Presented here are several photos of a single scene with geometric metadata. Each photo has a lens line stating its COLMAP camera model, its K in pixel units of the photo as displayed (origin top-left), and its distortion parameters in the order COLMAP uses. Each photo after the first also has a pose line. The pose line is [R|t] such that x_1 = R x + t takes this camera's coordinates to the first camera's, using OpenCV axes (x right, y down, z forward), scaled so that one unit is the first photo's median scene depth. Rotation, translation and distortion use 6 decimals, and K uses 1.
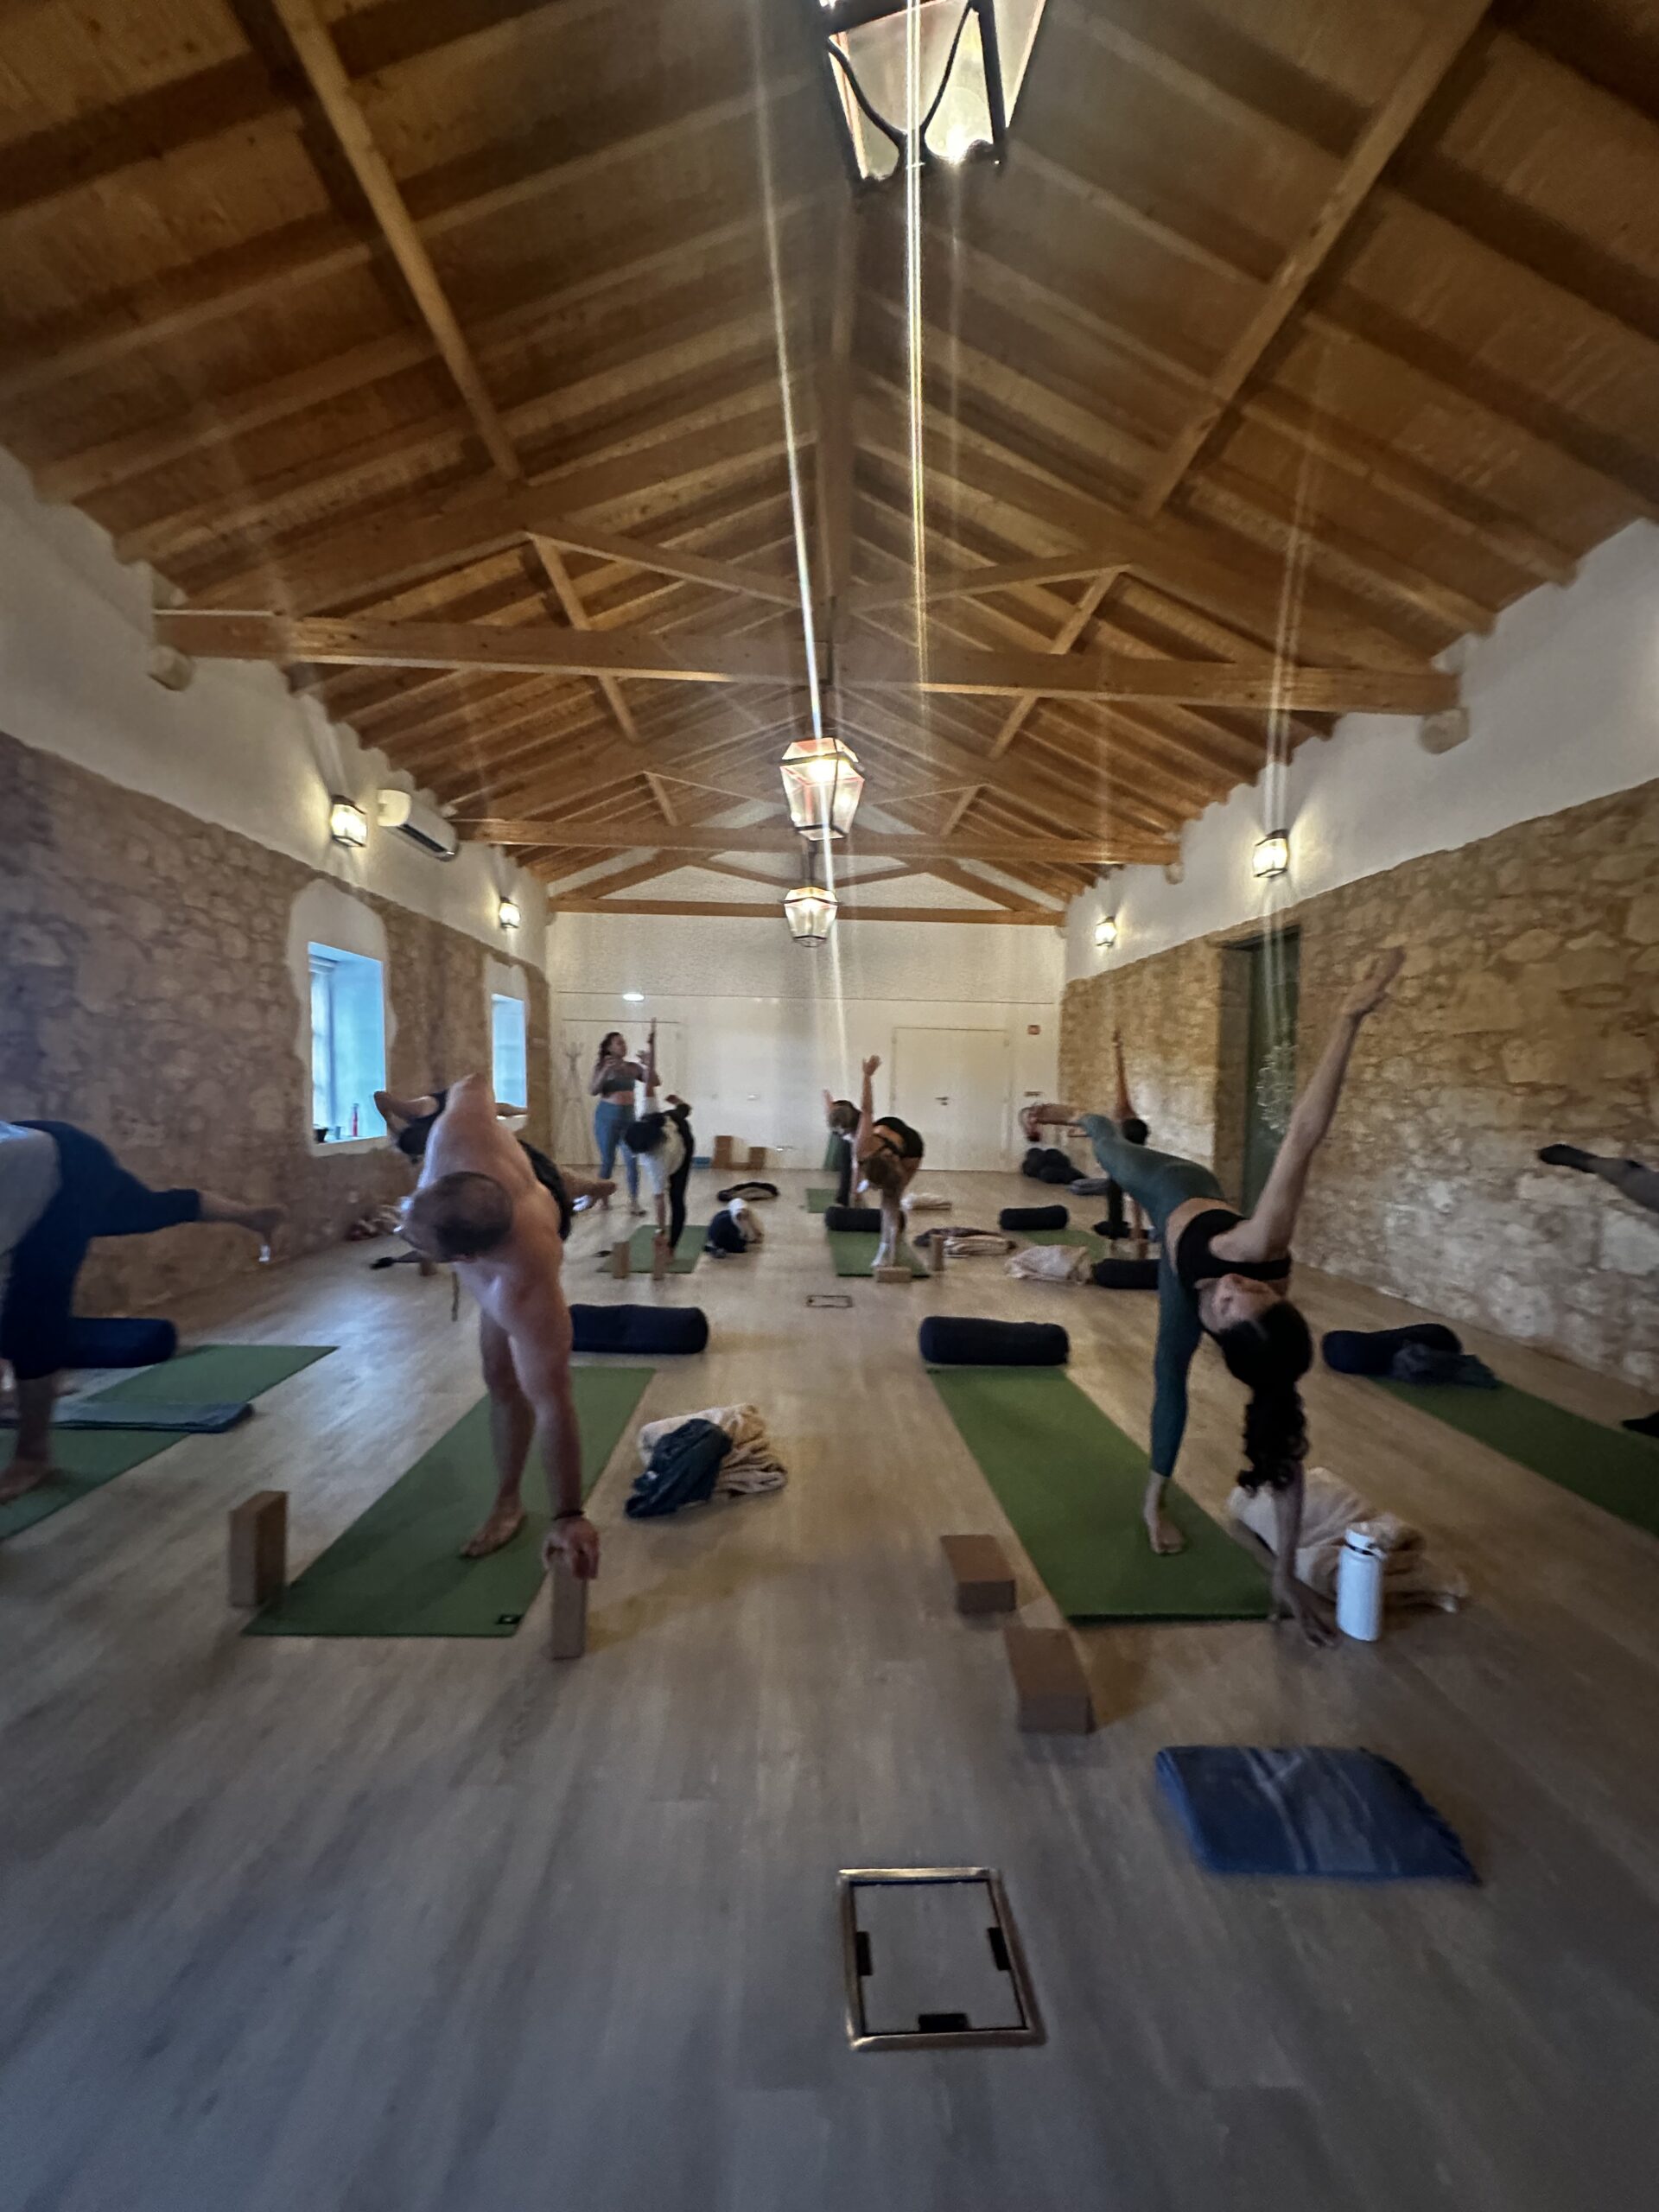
lens RADIAL K [[888.6, 0, 831.2], [0, 888.6, 1104.7], [0, 0, 1]] dist [-0.002942, -0.000466]
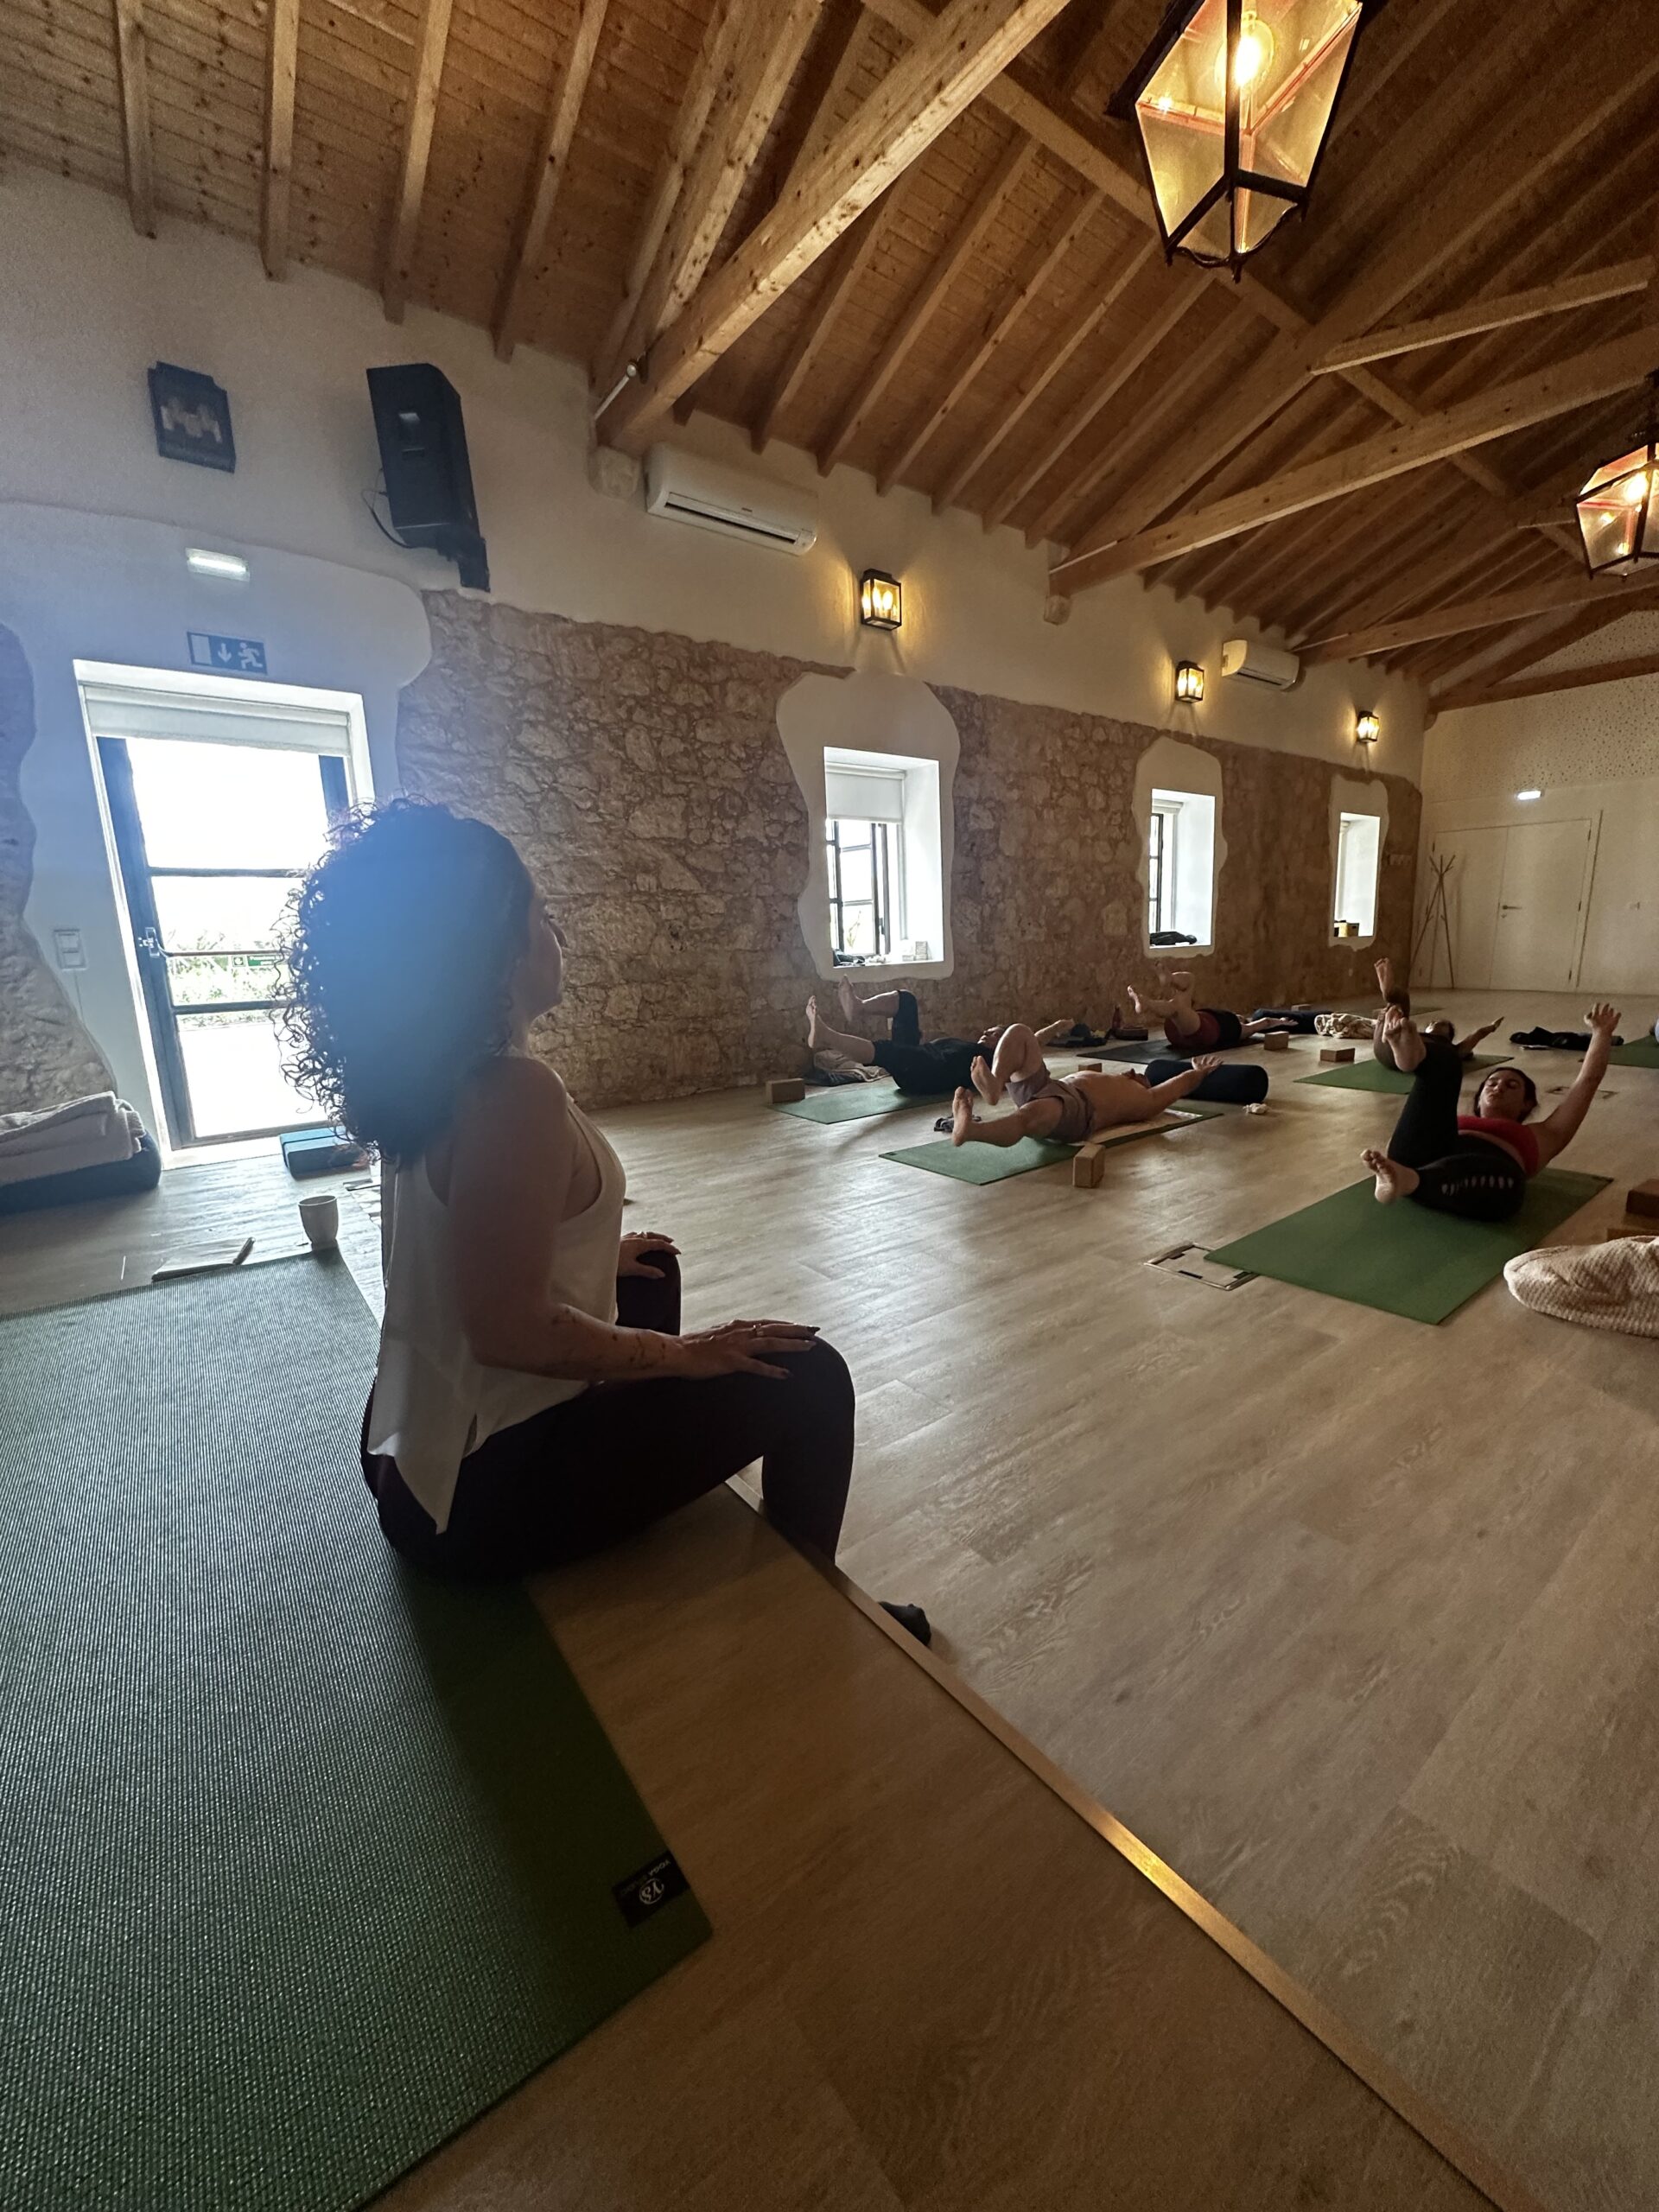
lens RADIAL K [[888.6, 0, 837.7], [0, 888.6, 1106.7], [0, 0, 1]] dist [-0.002942, -0.000466]
pose [[0.579983, 0.128678, -0.804402, 0.277085], [0.013459, 0.985797, 0.167399, 0.056256], [0.814518, -0.107915, 0.570014, -0.185848]]
